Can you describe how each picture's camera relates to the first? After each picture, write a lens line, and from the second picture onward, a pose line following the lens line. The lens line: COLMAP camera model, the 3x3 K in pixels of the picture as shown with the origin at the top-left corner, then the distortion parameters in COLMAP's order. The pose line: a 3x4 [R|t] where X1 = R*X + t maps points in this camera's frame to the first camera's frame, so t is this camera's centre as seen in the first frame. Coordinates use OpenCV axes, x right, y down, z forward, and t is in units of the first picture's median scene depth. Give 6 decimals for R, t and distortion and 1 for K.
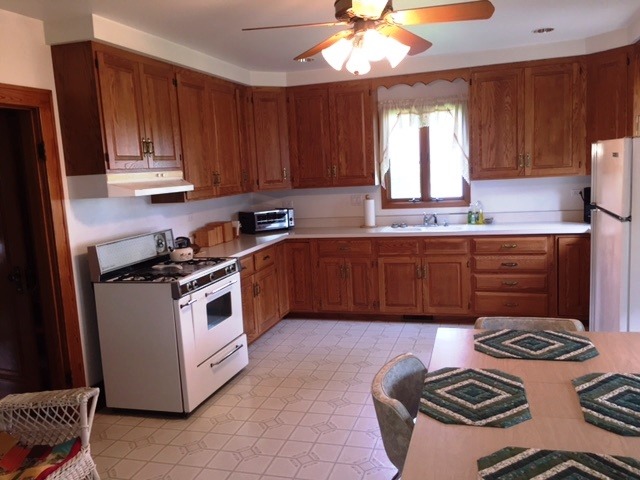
lens RADIAL K [[548.9, 0, 320.0], [0, 548.9, 240.0], [0, 0, 1]] dist [0.067599, -0.088617]
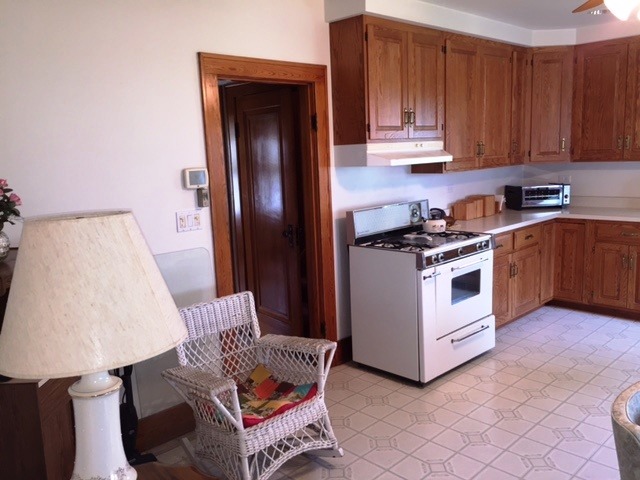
lens RADIAL K [[548.9, 0, 320.0], [0, 548.9, 240.0], [0, 0, 1]] dist [0.067599, -0.088617]
pose [[0.877182, 0.096399, -0.470382, 0.036780], [-0.070857, 0.994902, 0.071757, -0.004937], [0.474901, -0.029614, 0.879541, 0.026910]]
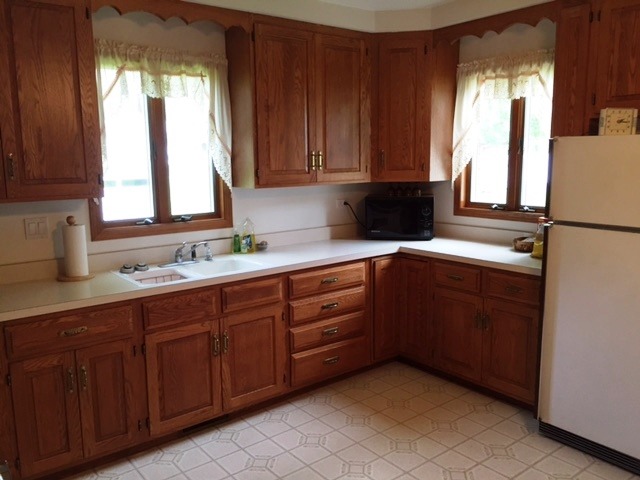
lens RADIAL K [[548.9, 0, 320.0], [0, 548.9, 240.0], [0, 0, 1]] dist [0.067599, -0.088617]
pose [[0.563770, -0.080022, 0.822046, -0.283893], [0.089921, 0.995326, 0.035221, -0.078088], [-0.821023, 0.054063, 0.568330, 0.705863]]
